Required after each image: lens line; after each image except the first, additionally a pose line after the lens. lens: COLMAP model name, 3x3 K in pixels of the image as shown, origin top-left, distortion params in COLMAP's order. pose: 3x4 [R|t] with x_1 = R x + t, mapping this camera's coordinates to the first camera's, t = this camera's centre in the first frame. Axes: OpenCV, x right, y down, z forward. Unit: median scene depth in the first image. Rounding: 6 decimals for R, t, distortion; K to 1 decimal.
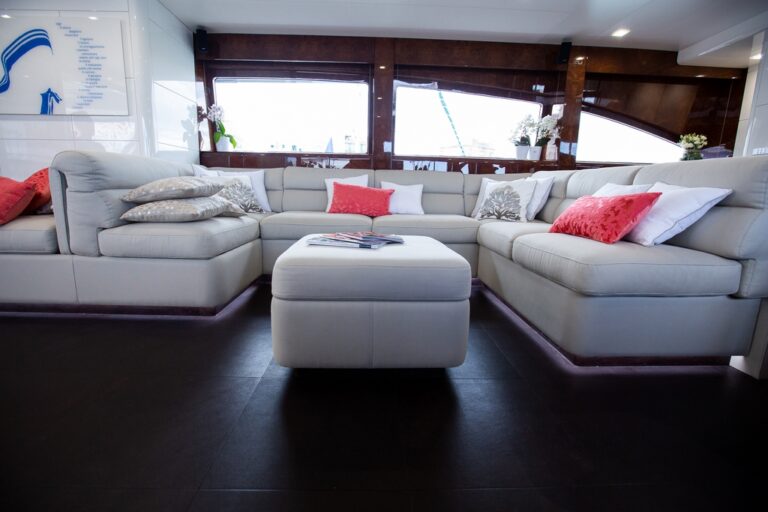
lens RADIAL K [[350.6, 0, 387.6], [0, 350.6, 252.7], [0, 0, 1]] dist [-0.017314, -0.000310]
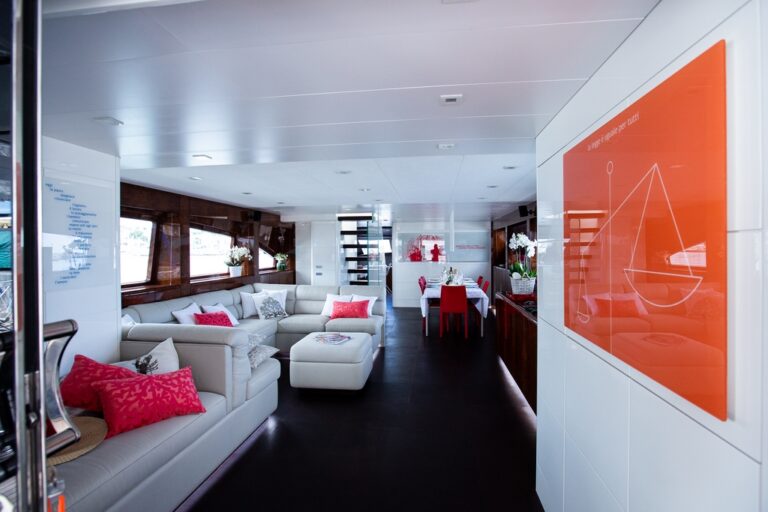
lens RADIAL K [[350.6, 0, 387.3], [0, 350.6, 254.4], [0, 0, 1]] dist [-0.017314, -0.000310]
pose [[0.193864, -0.022262, 0.980776, -1.580176], [0.197386, 0.980182, -0.016767, -0.328213], [-0.960966, 0.196842, 0.194417, 0.098750]]
